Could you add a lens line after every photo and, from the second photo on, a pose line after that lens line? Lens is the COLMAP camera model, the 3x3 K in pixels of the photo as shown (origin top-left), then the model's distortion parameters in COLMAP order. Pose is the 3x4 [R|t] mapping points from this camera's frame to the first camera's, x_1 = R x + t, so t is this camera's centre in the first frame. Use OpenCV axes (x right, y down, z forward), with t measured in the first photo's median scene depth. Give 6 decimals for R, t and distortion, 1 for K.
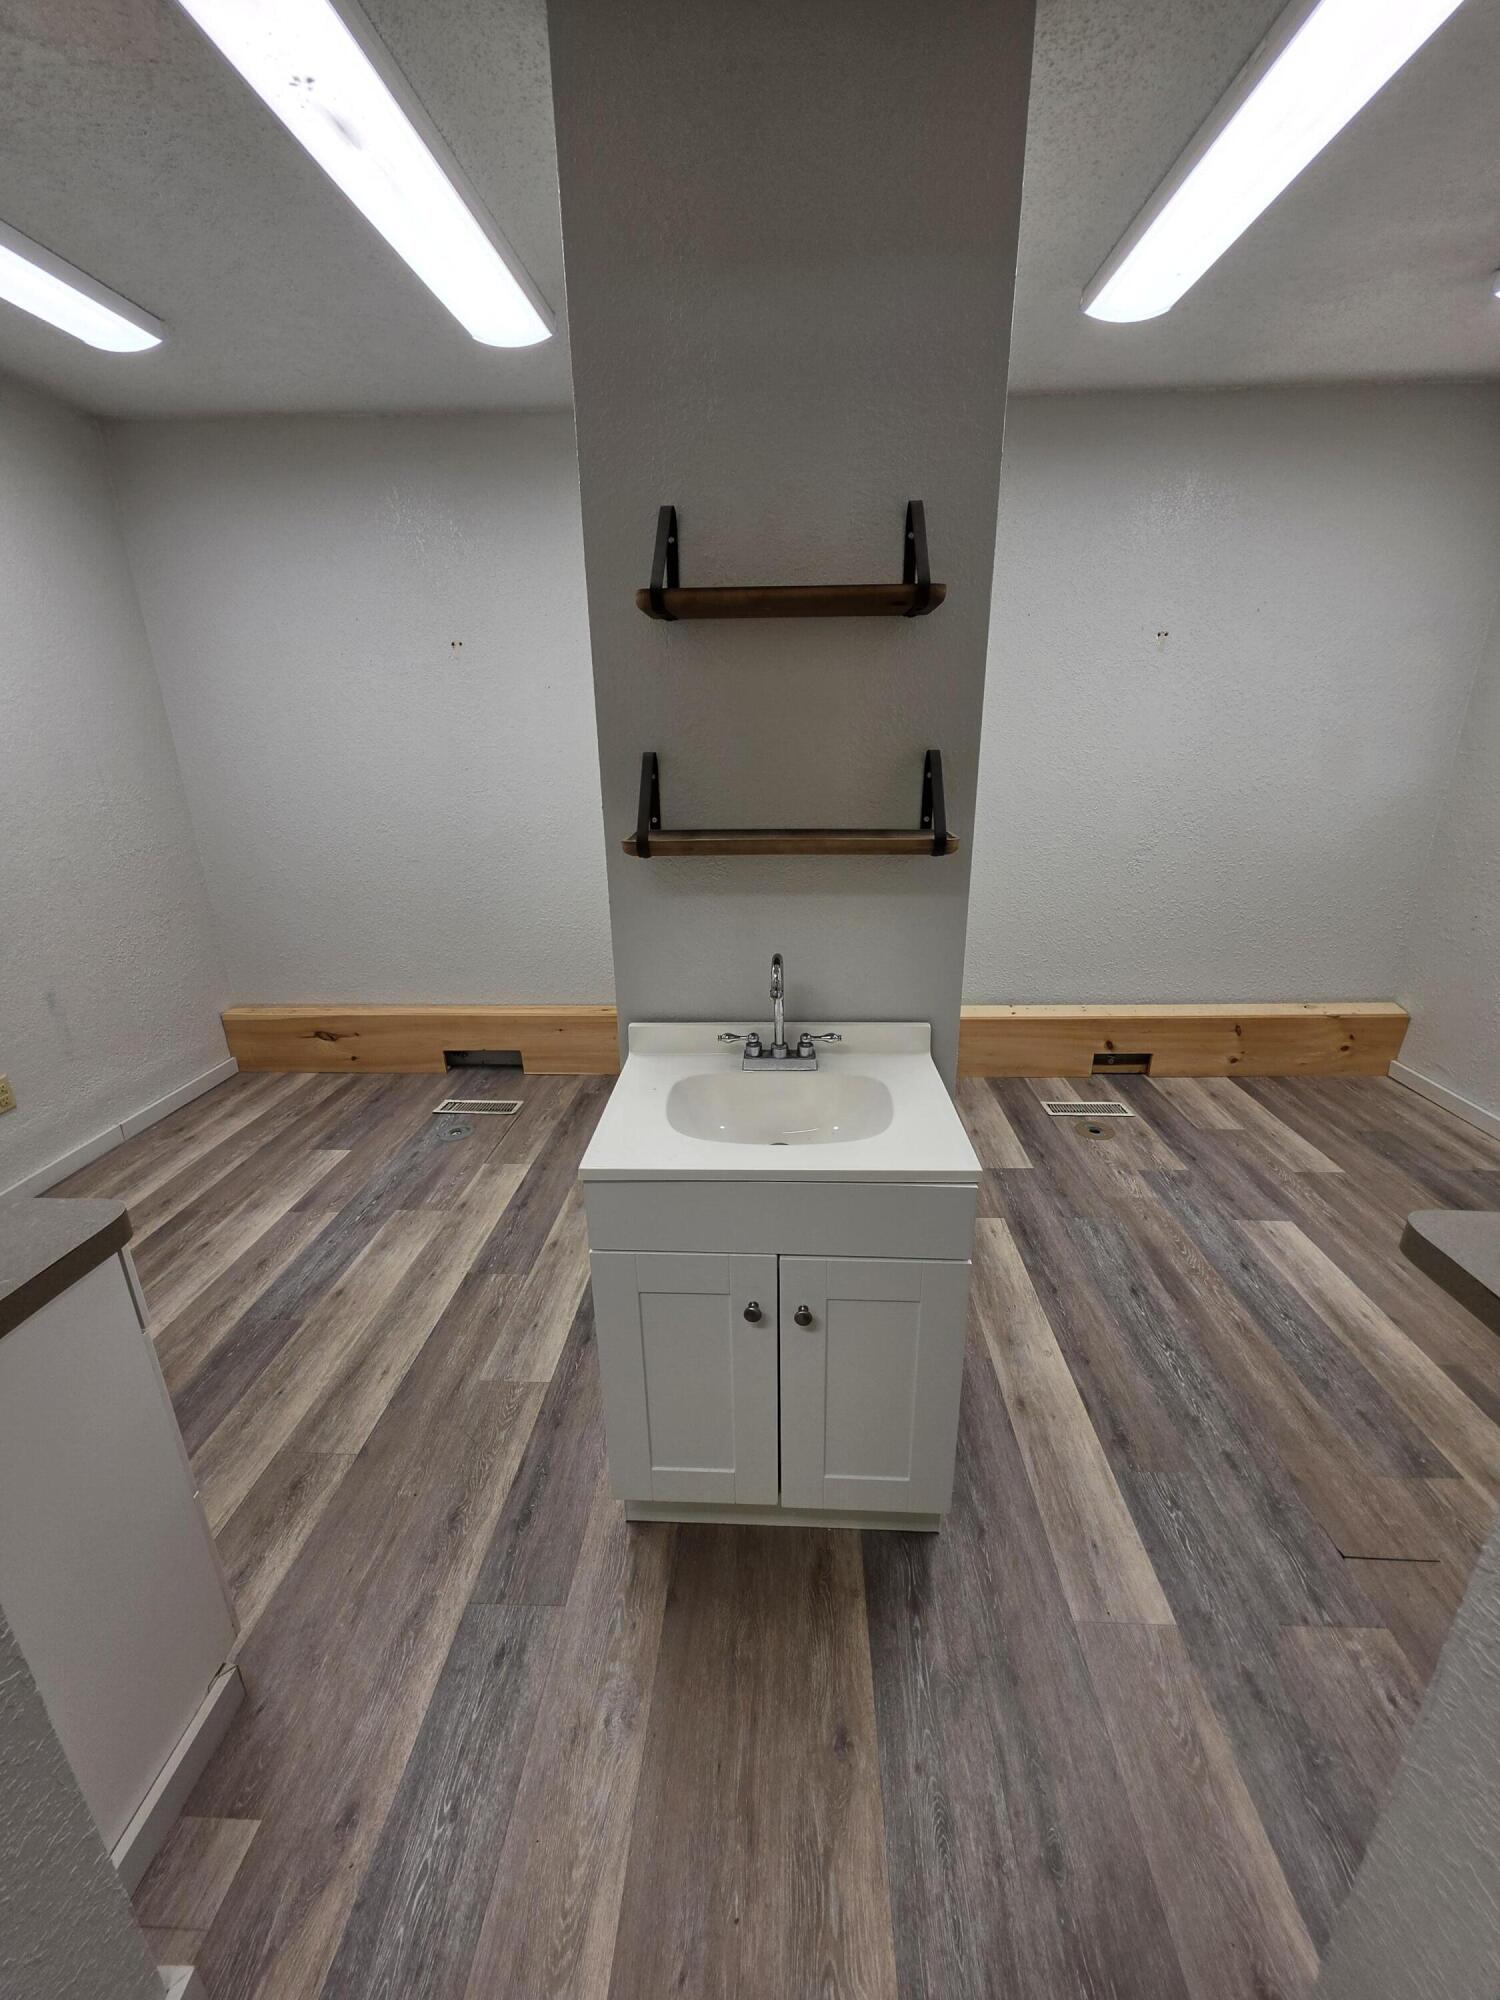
lens RADIAL K [[807.0, 0, 757.5], [0, 807.0, 998.4], [0, 0, 1]] dist [-0.001780, 0.000231]
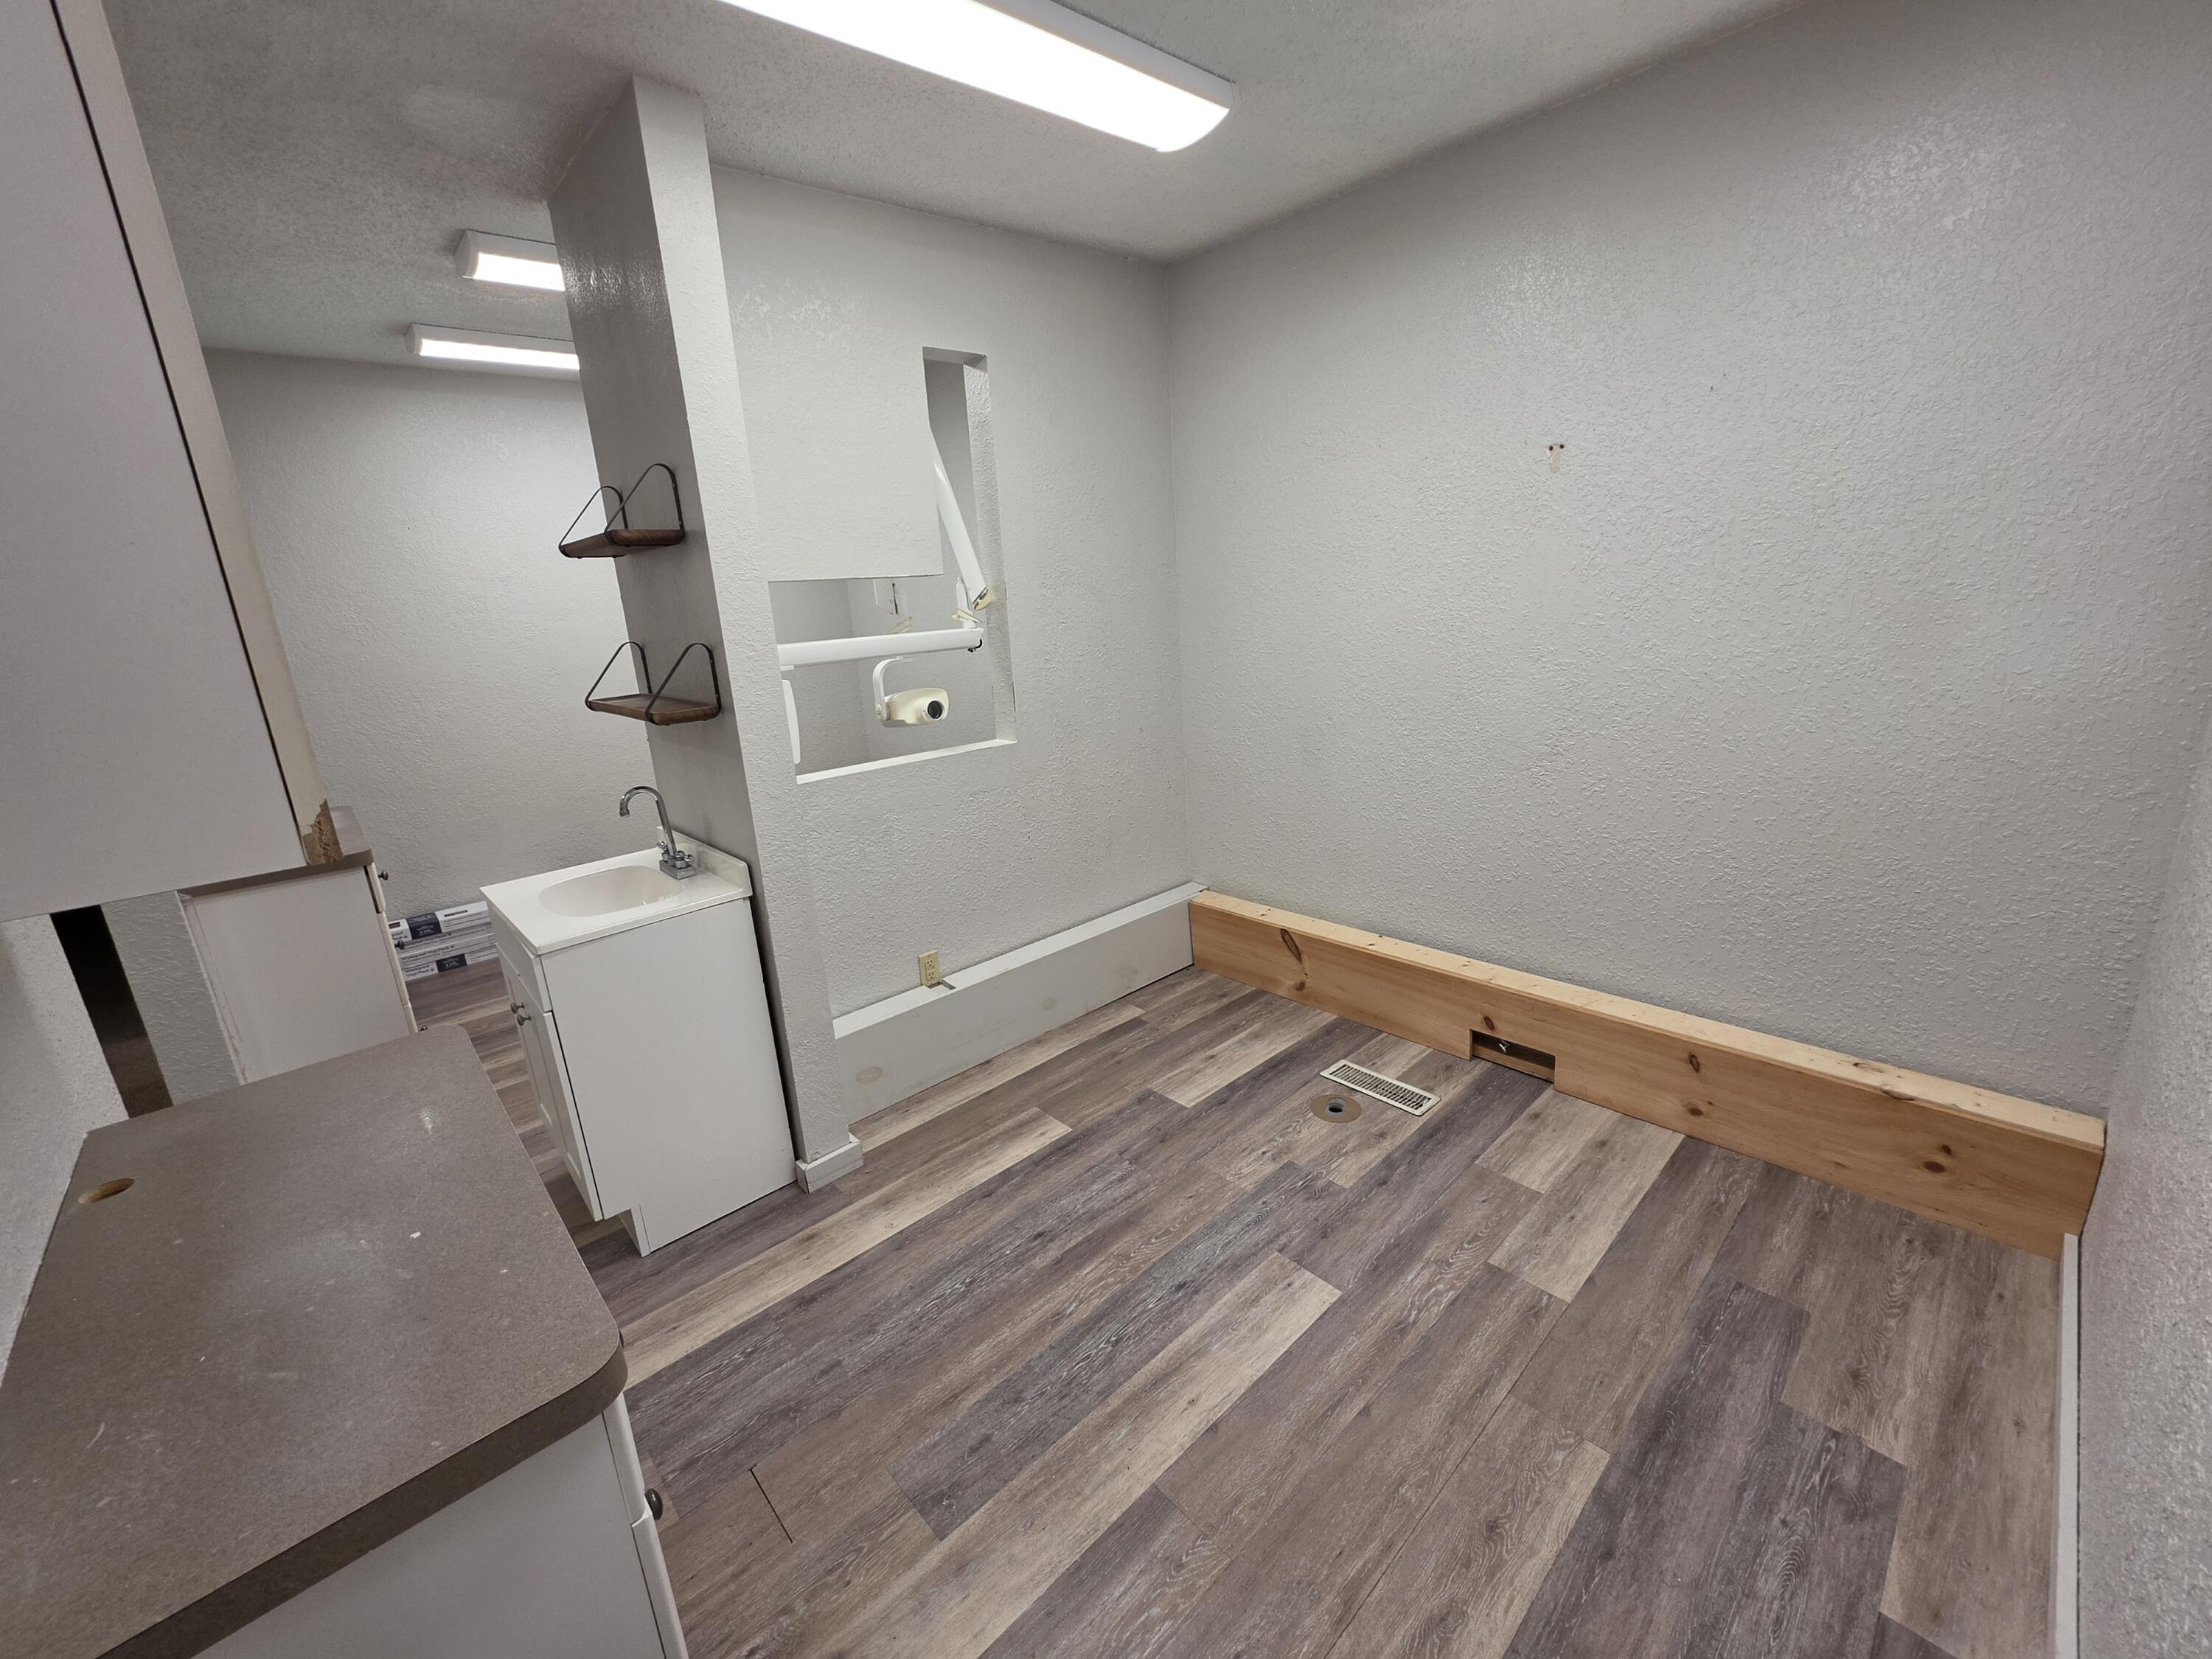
lens RADIAL K [[892.5, 0, 1103.4], [0, 892.5, 824.2], [0, 0, 1]] dist [-0.001780, 0.000231]
pose [[0.707042, 0.156474, -0.689643, 0.877722], [-0.179789, 0.982944, 0.038696, -0.102344], [0.683935, 0.096630, 0.723115, 0.232366]]
